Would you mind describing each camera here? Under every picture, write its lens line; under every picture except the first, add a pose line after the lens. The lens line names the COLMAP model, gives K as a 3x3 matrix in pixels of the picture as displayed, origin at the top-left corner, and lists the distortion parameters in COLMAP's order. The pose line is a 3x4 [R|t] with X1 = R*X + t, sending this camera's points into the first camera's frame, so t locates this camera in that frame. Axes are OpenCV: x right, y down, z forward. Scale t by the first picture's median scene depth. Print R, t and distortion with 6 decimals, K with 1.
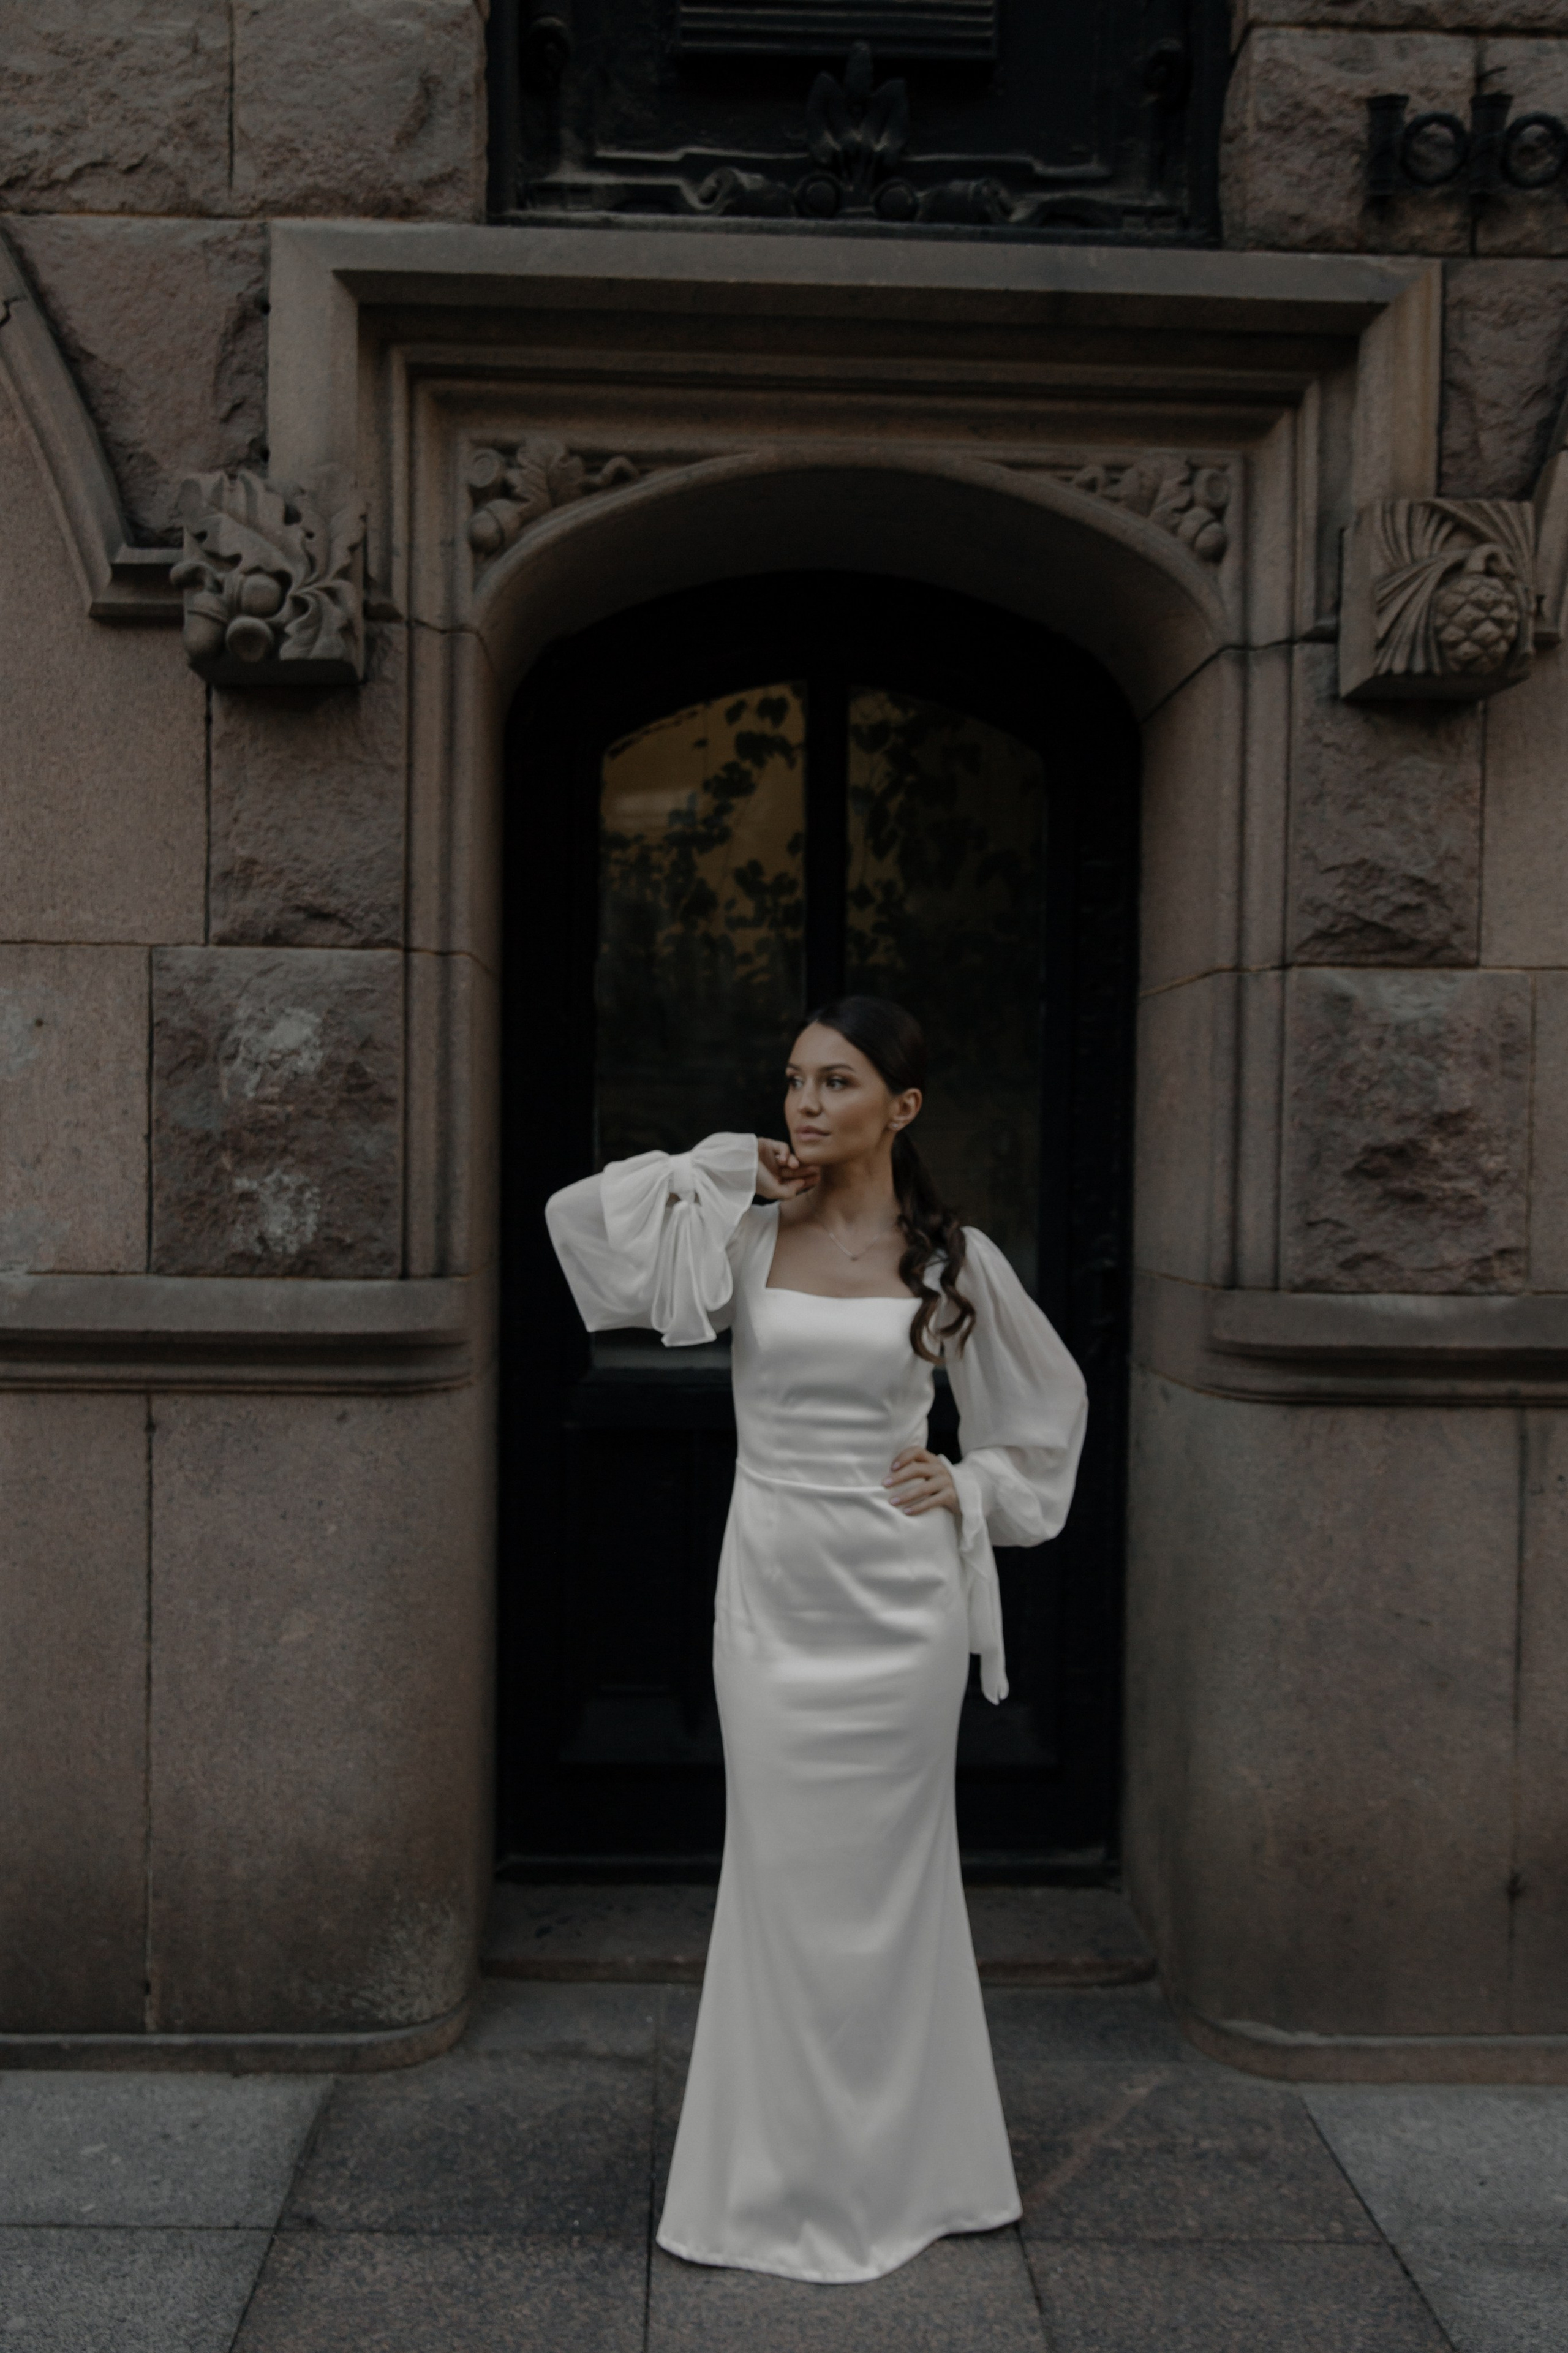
lens RADIAL K [[2132.1, 0, 760.2], [0, 2132.1, 1245.4], [0, 0, 1]] dist [0.010491, -0.018703]
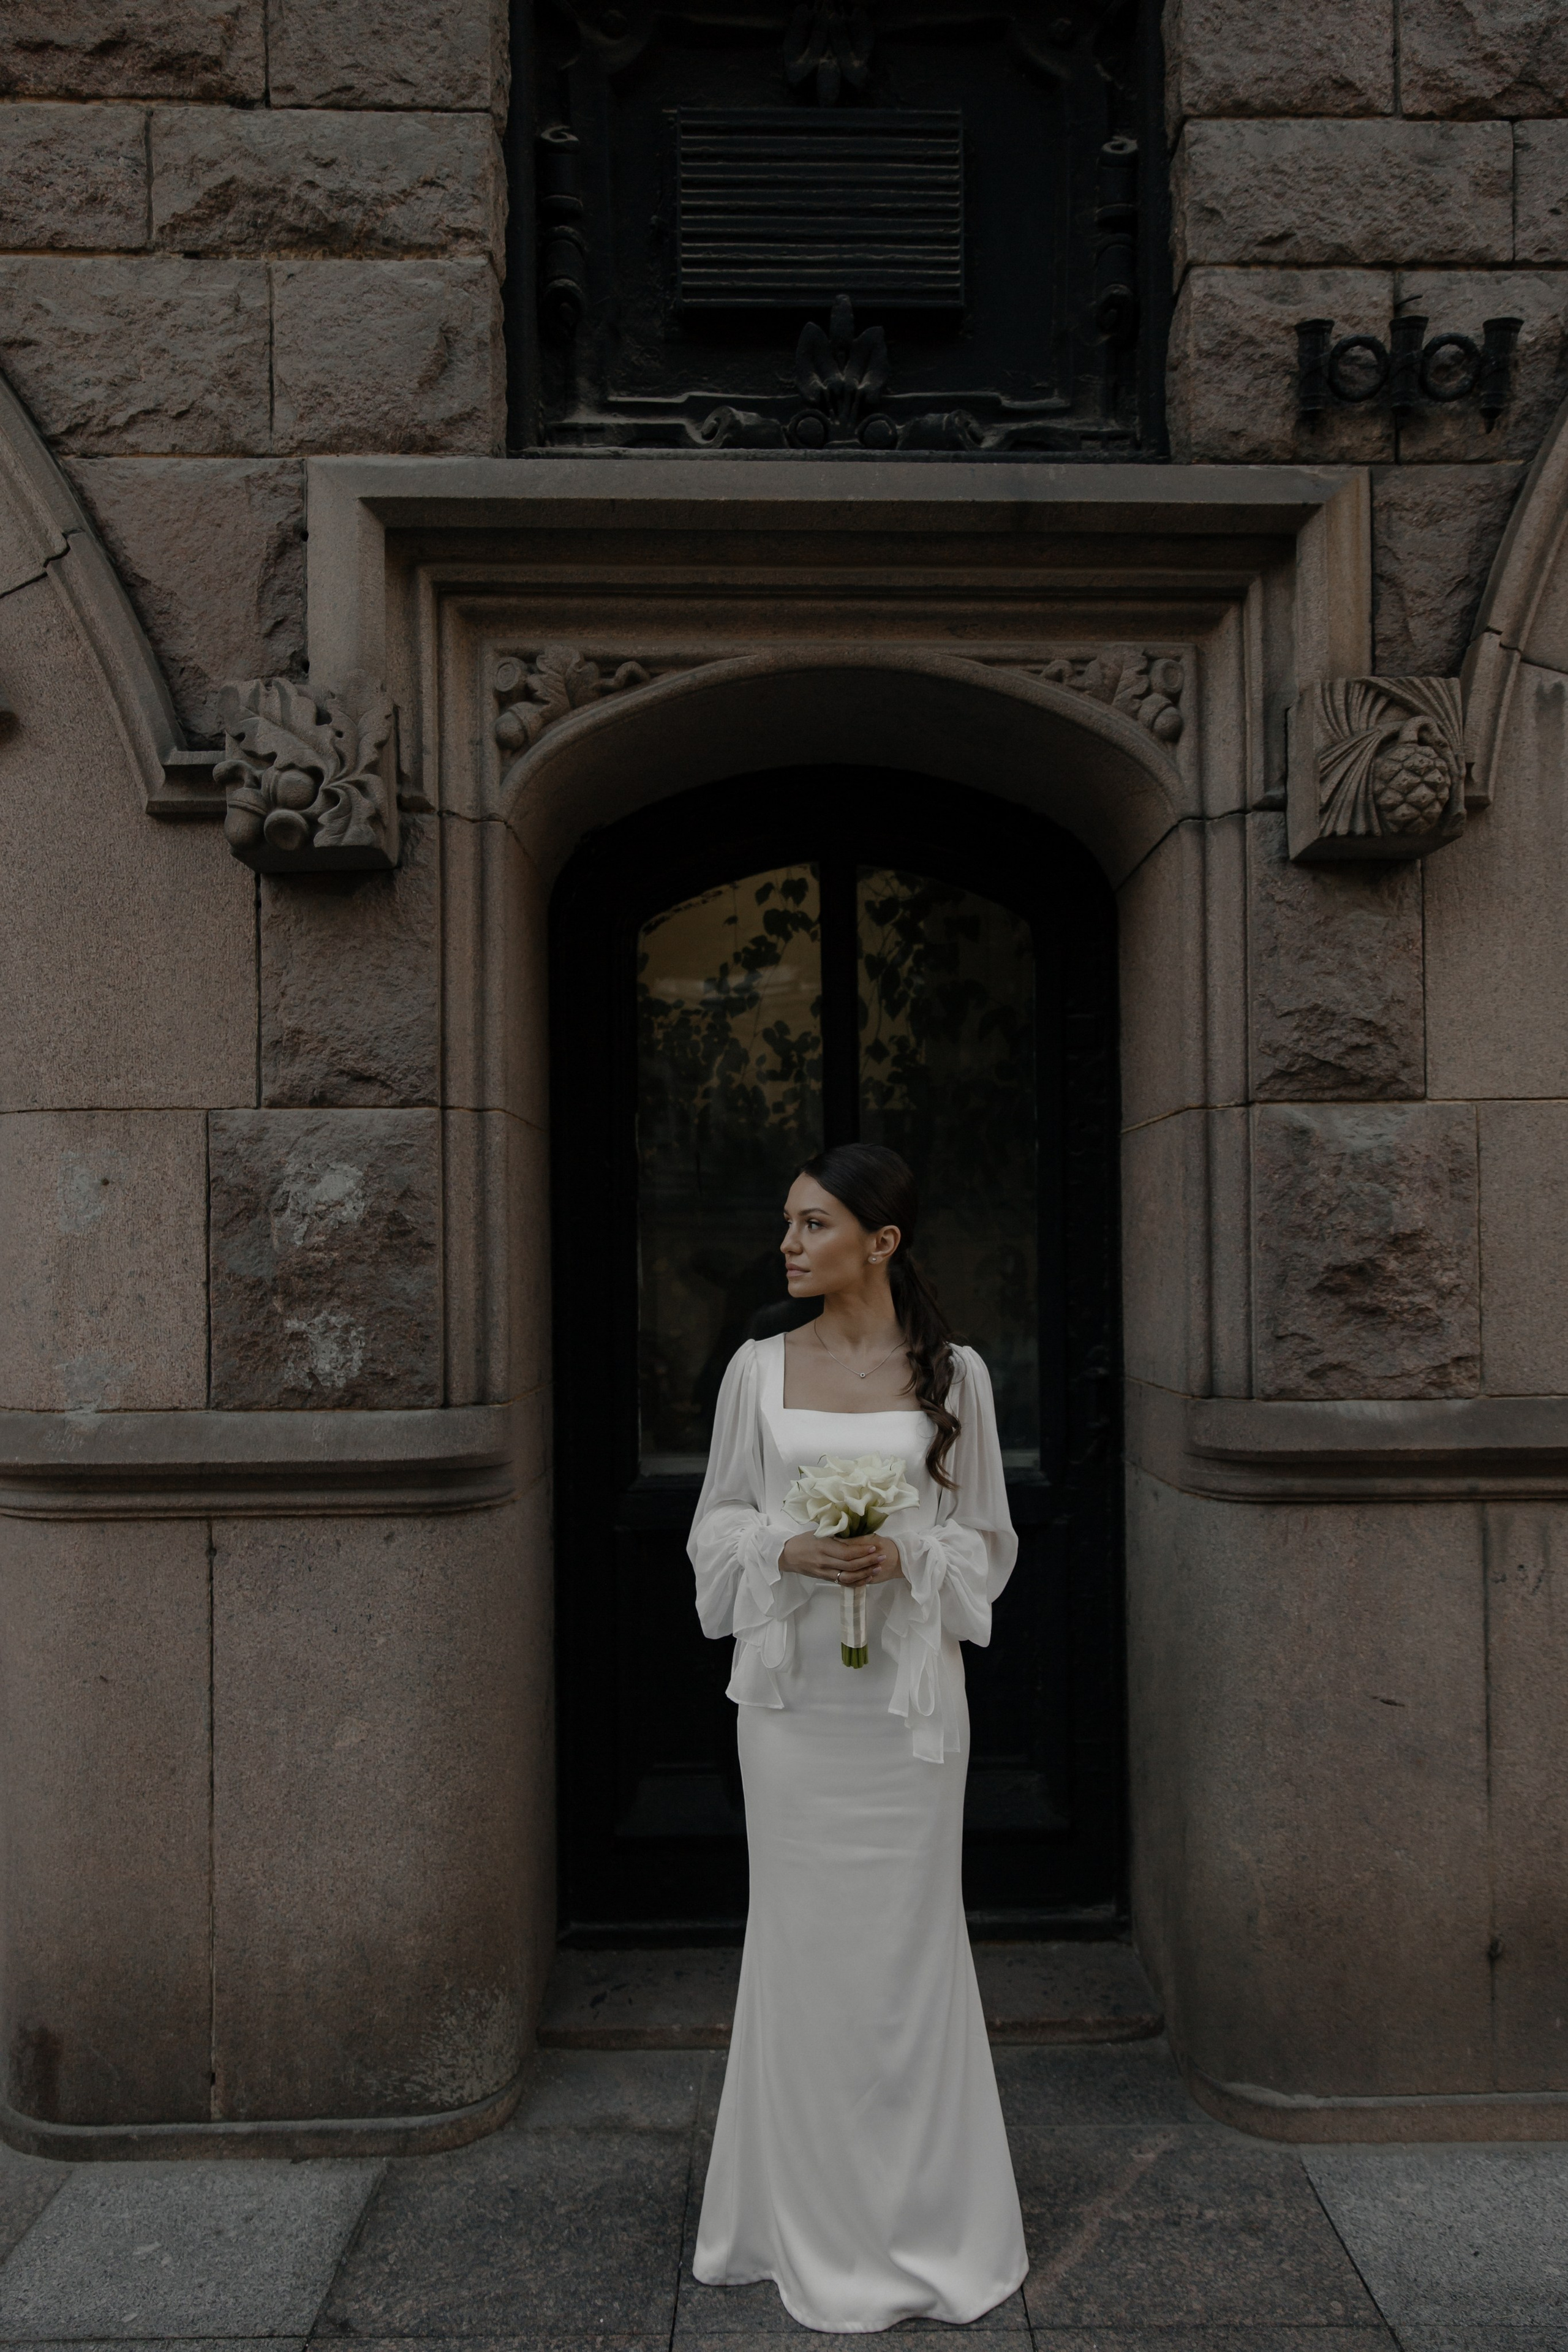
lens RADIAL K [[1682.2, 0, 838.6], [0, 1682.2, 1250.2], [0, 0, 1]] dist [0.008261, -0.000796]
pose [[0.999635, -0.022894, -0.014332, 0.048066], [0.022200, 0.998655, -0.046857, -0.020140], [0.015386, 0.046521, 0.998799, 0.141426]]
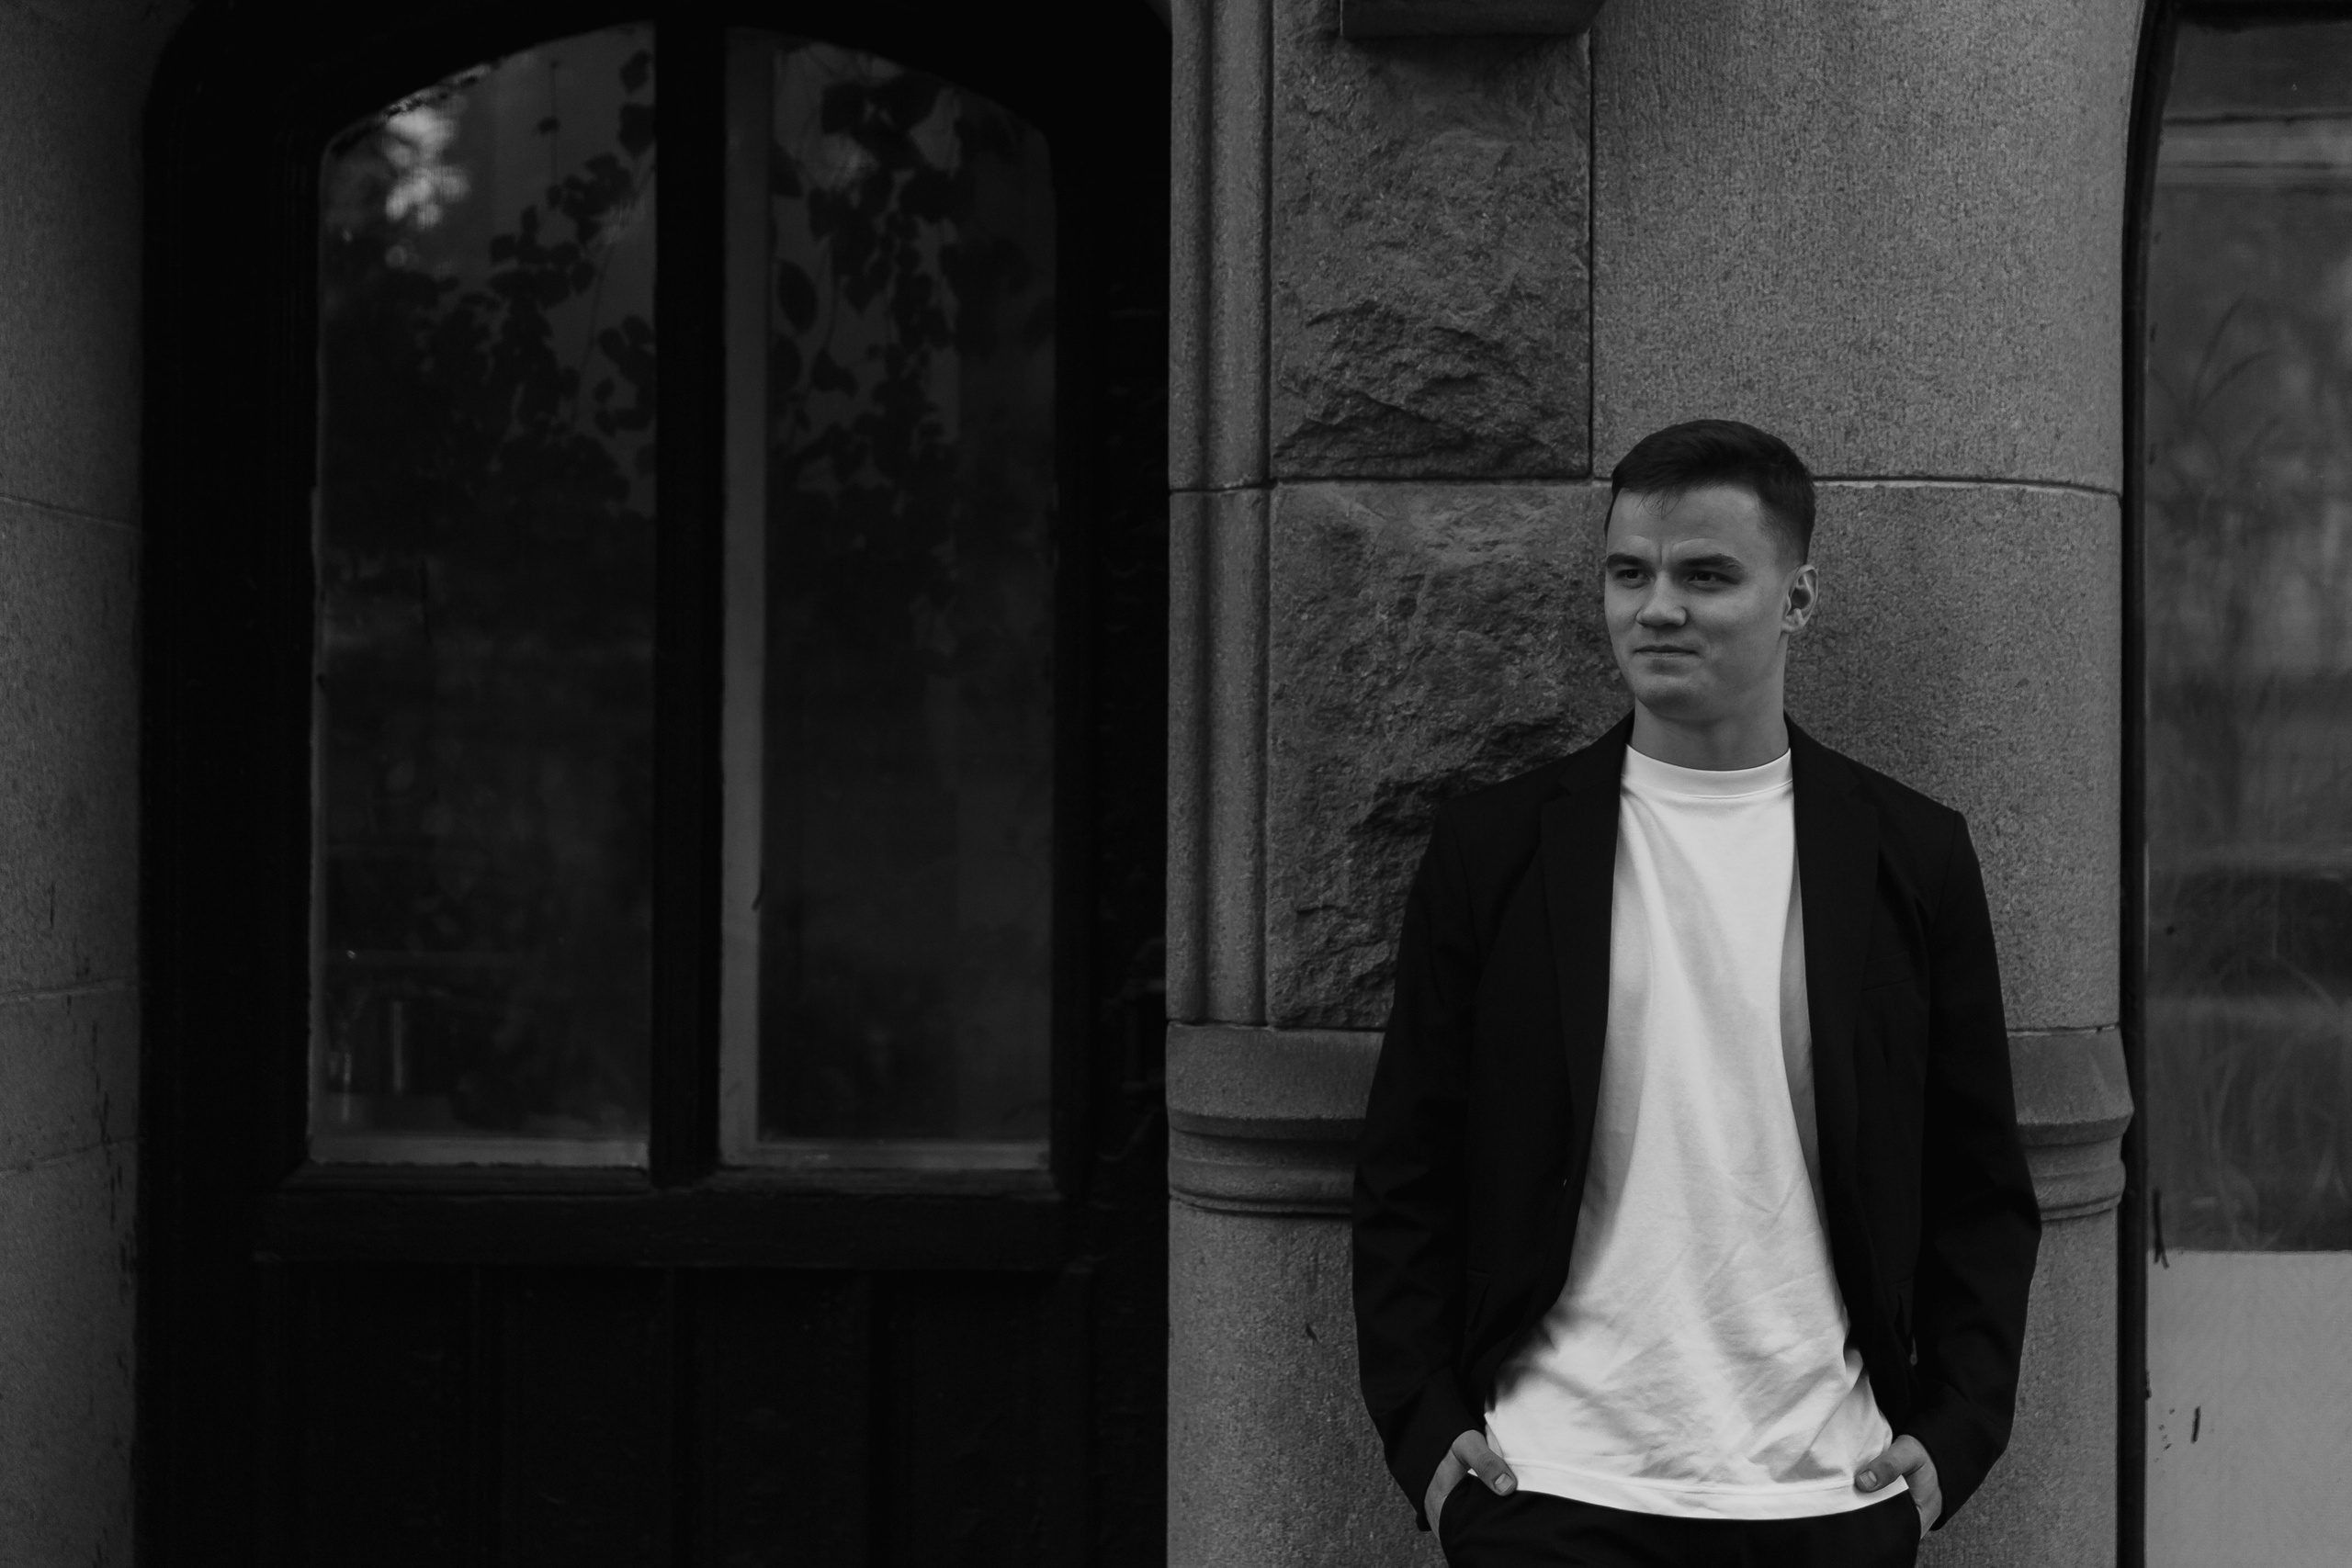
lens RADIAL K [[3891.7, 0, 1310.0], [0, 3891.7, 825.1], [0, 0, 1]] dist [-0.005001, -0.021688]
pose [[0.994281, -0.006665, -0.106588, 0.383349], [0.002196, 0.999116, -0.041982, 0.010958], [0.106774, 0.041508, 0.993417, -0.076676]]
